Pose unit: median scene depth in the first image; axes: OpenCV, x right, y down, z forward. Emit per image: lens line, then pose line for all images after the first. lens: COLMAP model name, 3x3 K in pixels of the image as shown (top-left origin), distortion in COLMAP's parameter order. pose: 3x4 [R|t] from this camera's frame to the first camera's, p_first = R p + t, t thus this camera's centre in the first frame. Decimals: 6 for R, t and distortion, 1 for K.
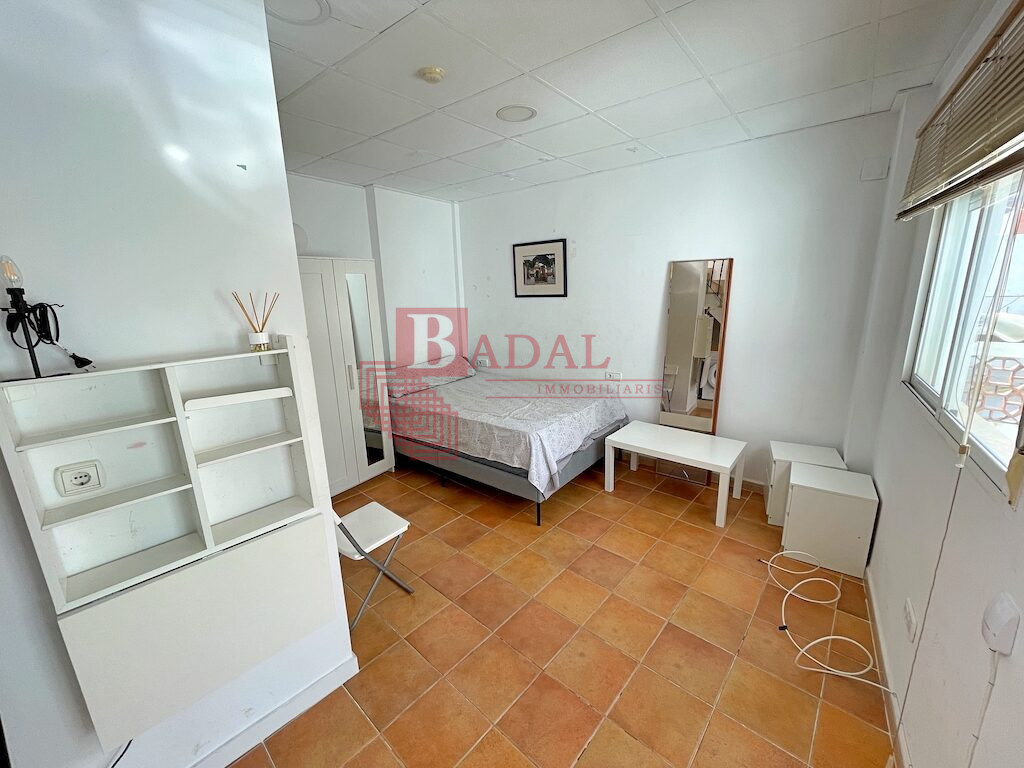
lens RADIAL K [[410.9, 0, 513.4], [0, 410.9, 383.8], [0, 0, 1]] dist [-0.001513, -0.000161]
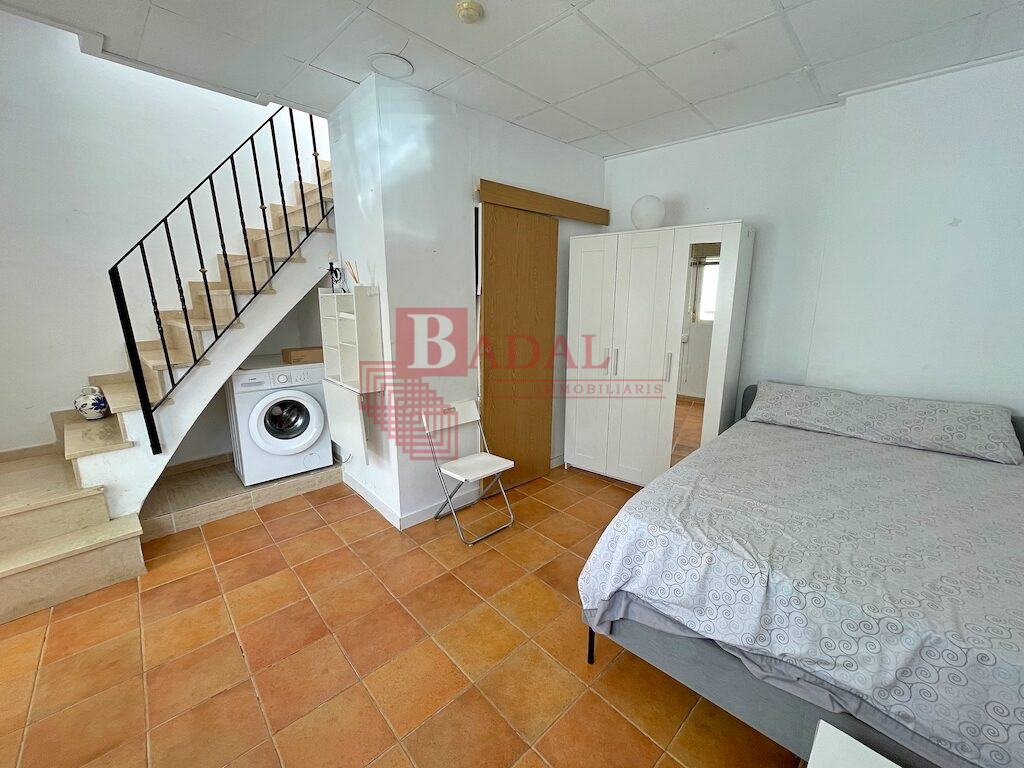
lens RADIAL K [[410.9, 0, 513.4], [0, 410.9, 383.8], [0, 0, 1]] dist [-0.001513, -0.000161]
pose [[-0.091854, 0.225695, -0.969858, 0.497884], [-0.222124, 0.944790, 0.240899, -0.125718], [0.970682, 0.237557, -0.036650, 0.760023]]
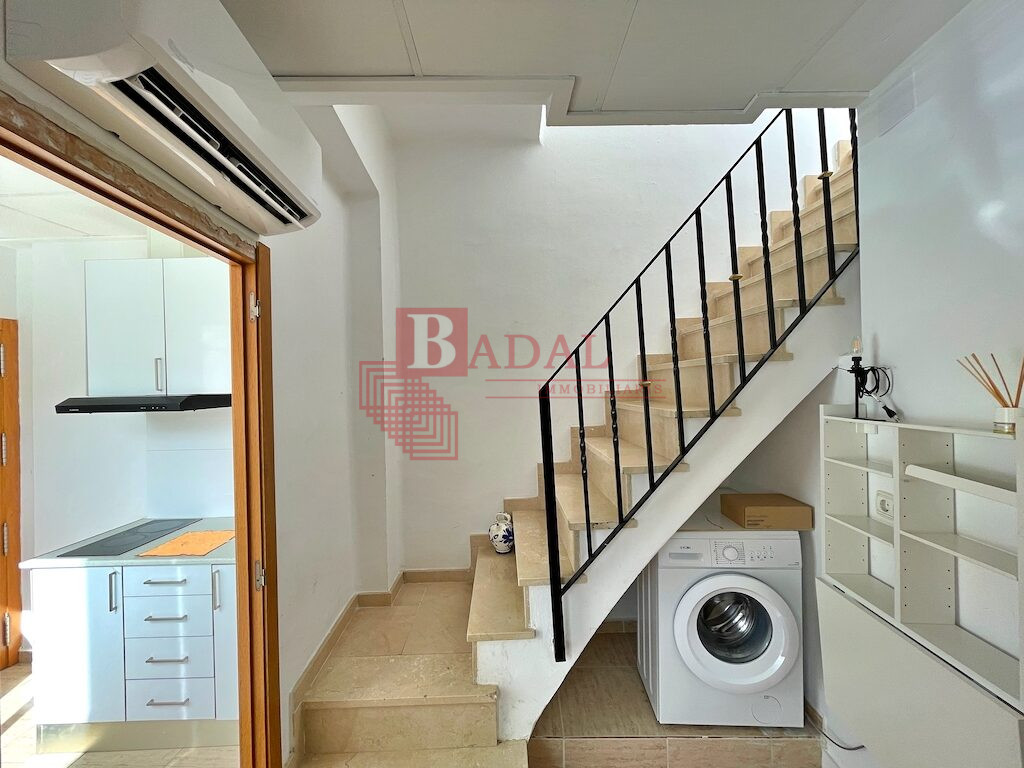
lens RADIAL K [[413.7, 0, 514.6], [0, 413.7, 384.0], [0, 0, 1]] dist [-0.001151, 0.000165]
pose [[-0.771311, 0.036549, -0.635408, 0.208956], [-0.104451, 0.977544, 0.183021, -0.088254], [0.627829, 0.207536, -0.750173, 0.406547]]
